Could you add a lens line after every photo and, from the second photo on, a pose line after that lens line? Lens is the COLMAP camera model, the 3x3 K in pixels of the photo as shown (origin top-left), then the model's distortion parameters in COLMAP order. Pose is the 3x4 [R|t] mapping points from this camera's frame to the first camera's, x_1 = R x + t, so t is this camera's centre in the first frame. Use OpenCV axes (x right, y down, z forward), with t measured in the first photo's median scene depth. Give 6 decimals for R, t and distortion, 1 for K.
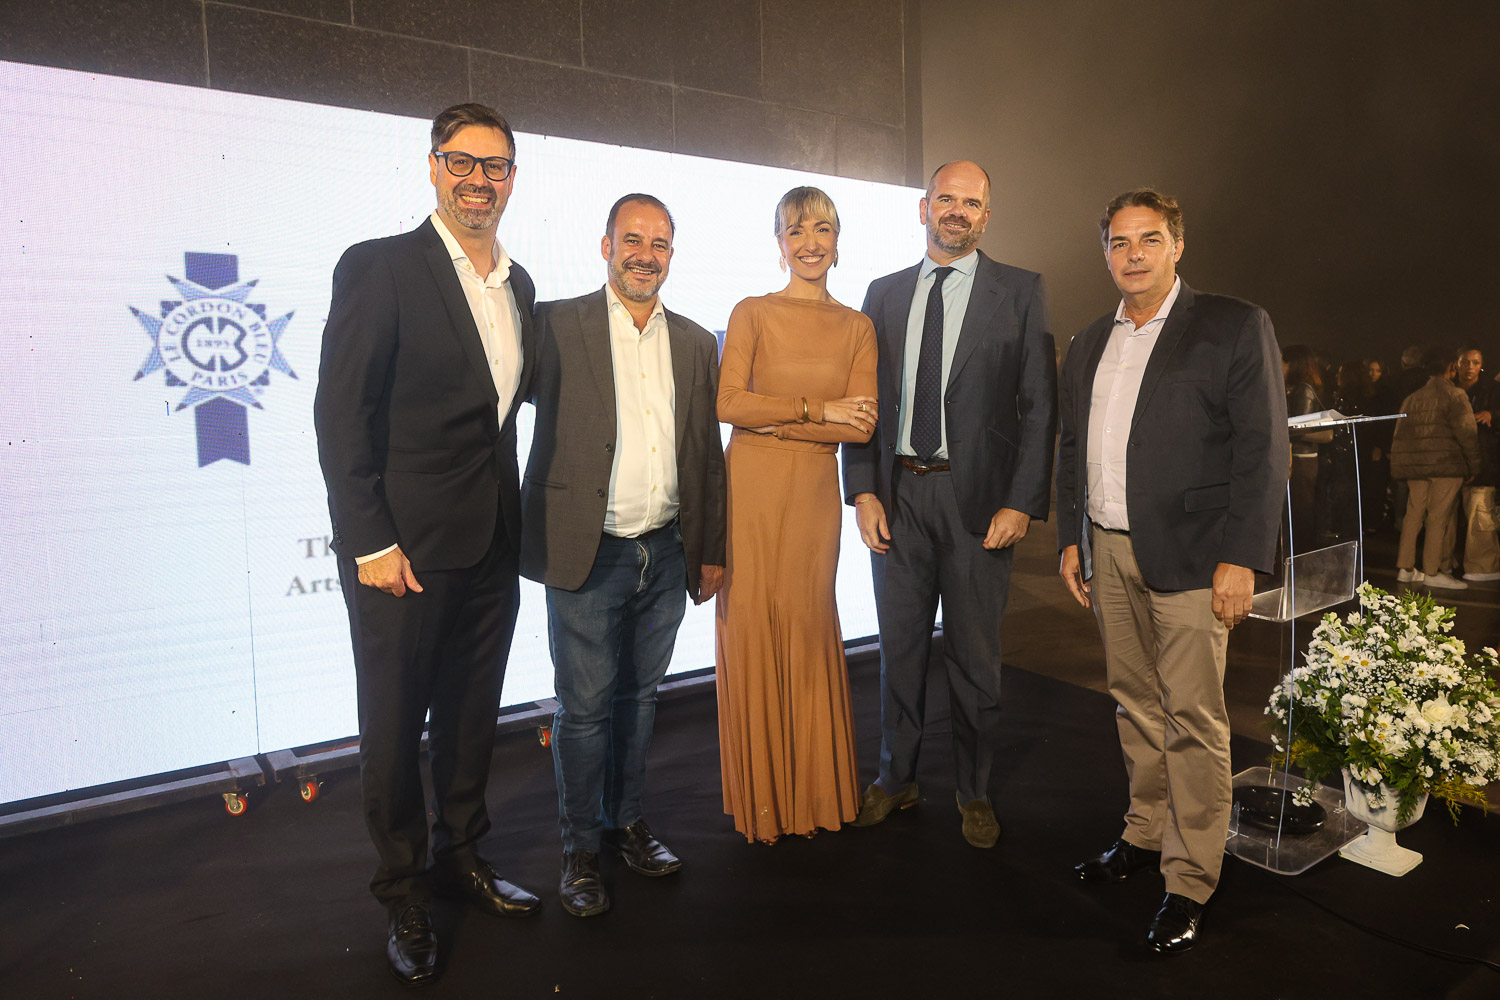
lens RADIAL K [[1062.7, 0, 758.8], [0, 1062.7, 504.6], [0, 0, 1]] dist [-0.003962, -0.003367]
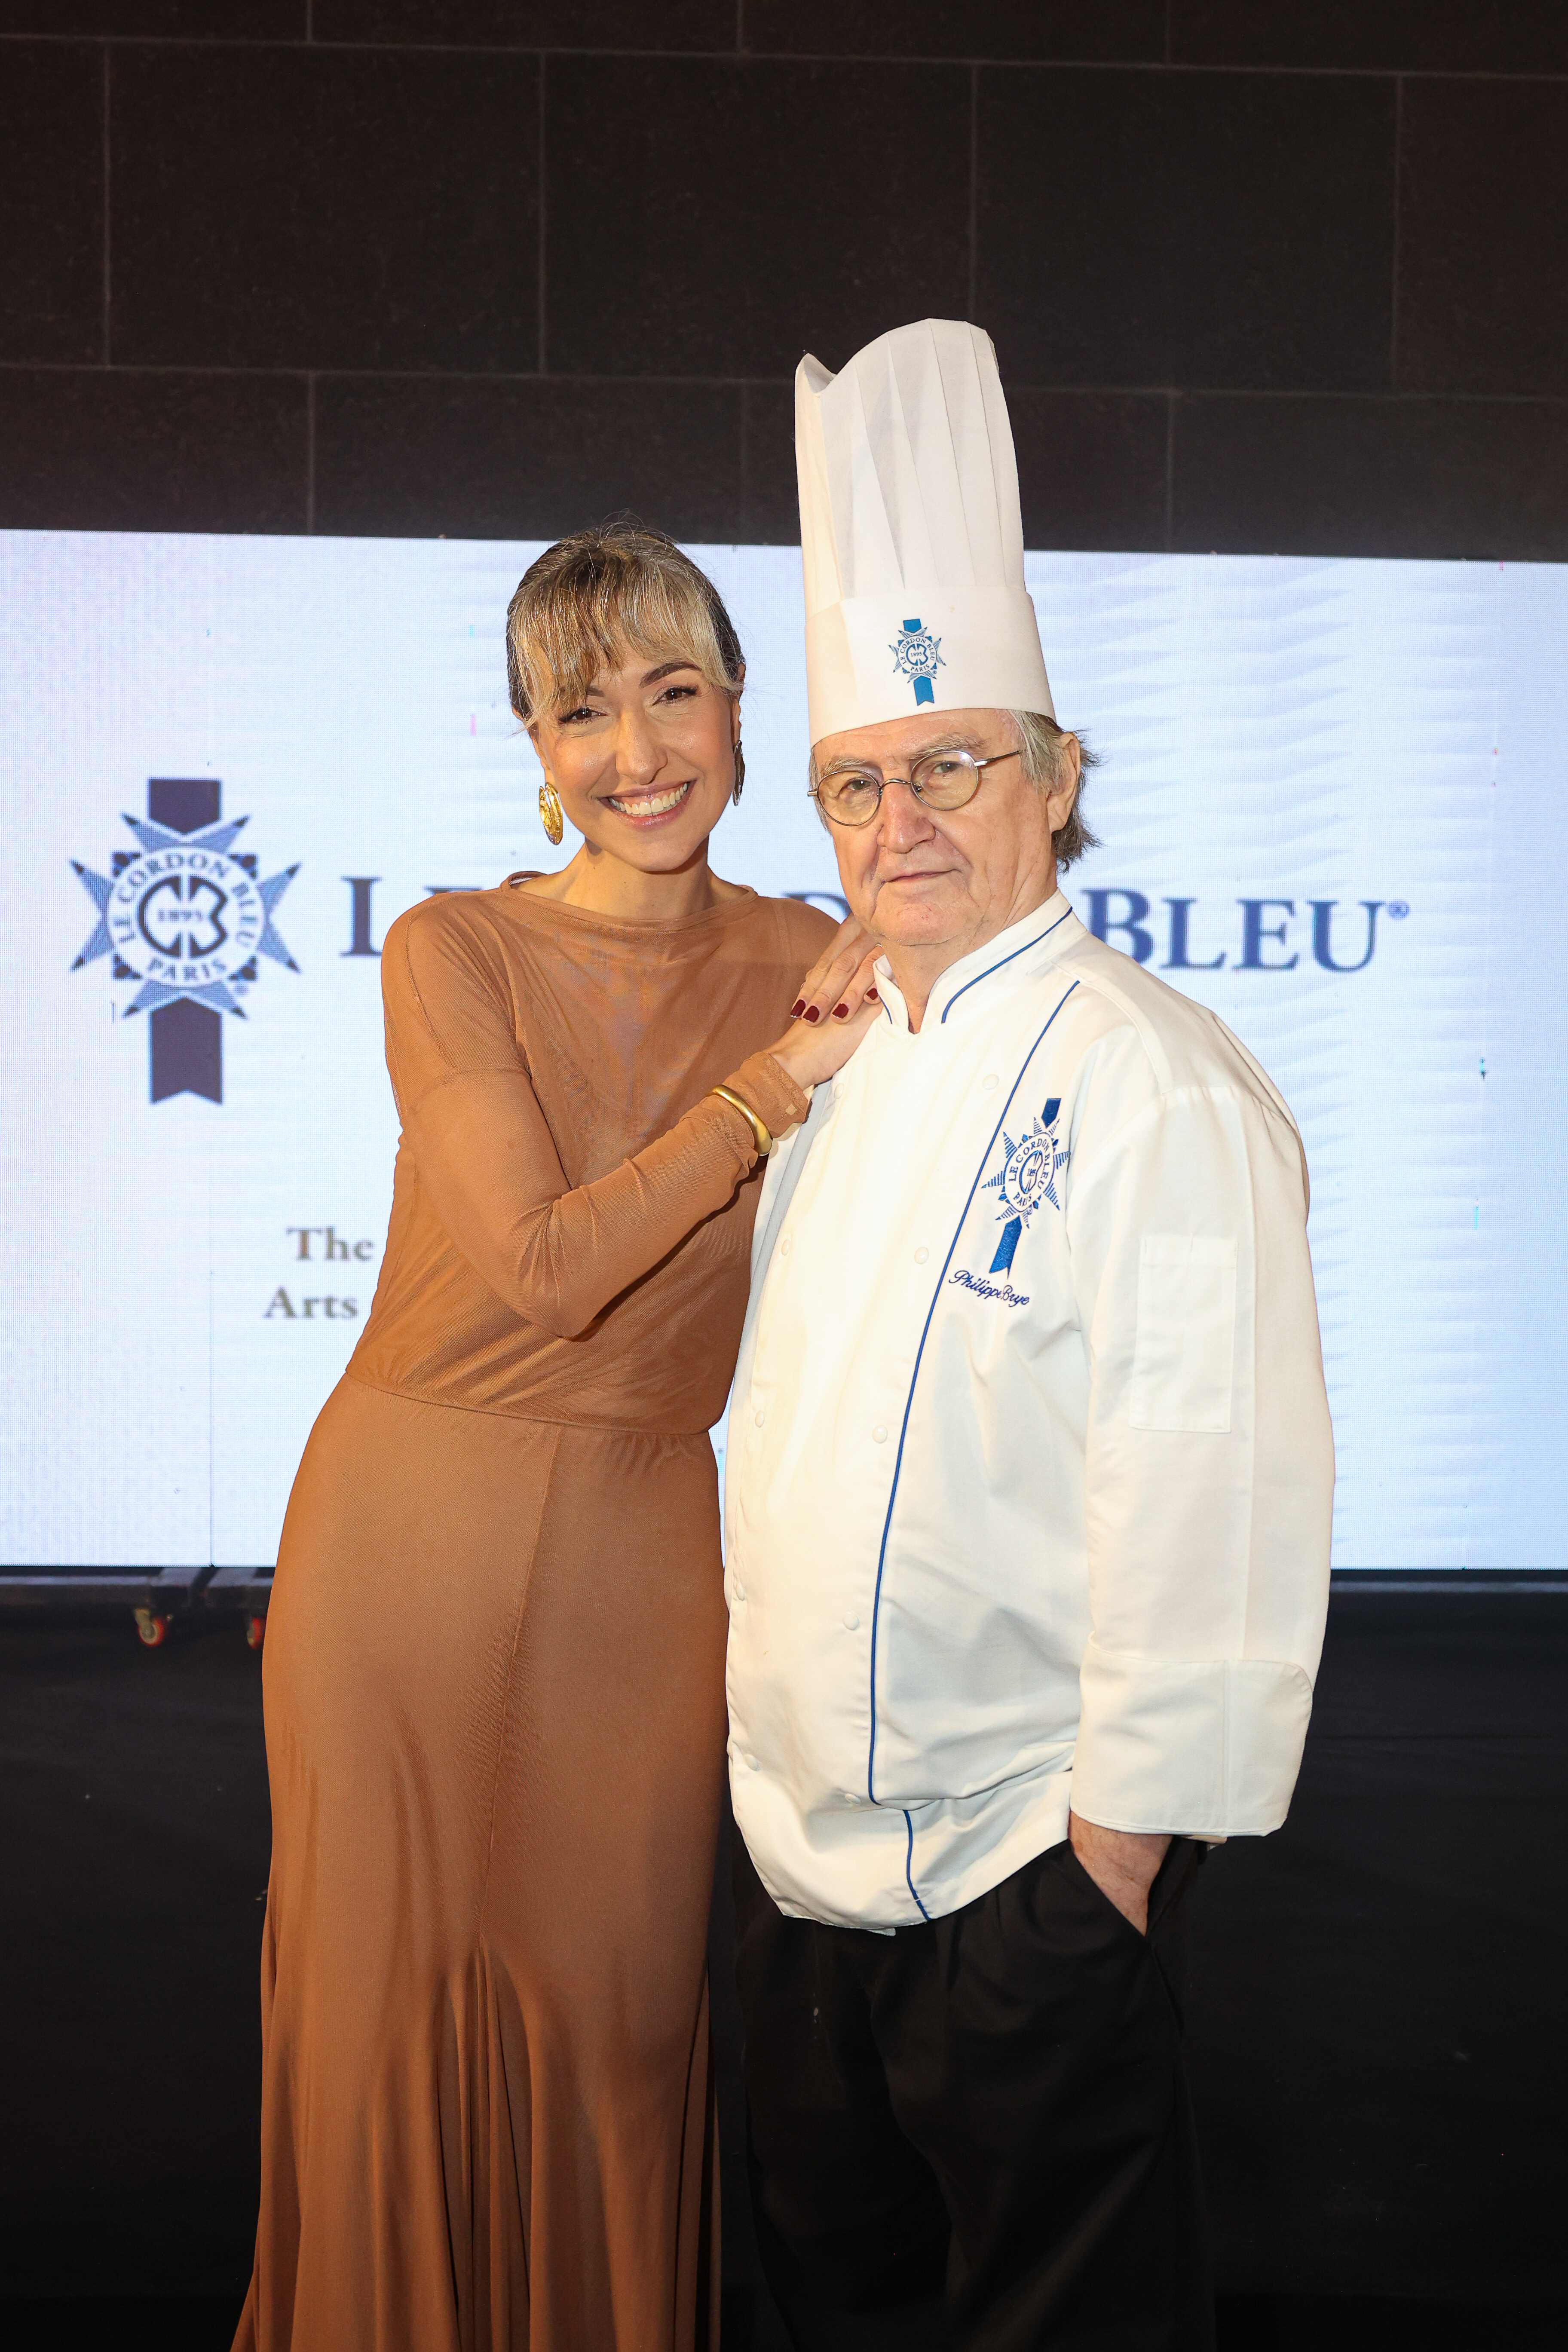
lens RADIAL K [[2689.7, 0, 775.5], [0, 2689.7, 1175.6], [0, 0, 1]] dist [-0.019098, 0.000000]
pose [[0.837502, 0.054401, -0.543720, 0.694278], [-0.082723, 0.996186, -0.027748, 0.023125], [0.540137, 0.068217, 0.838808, -0.177215]]
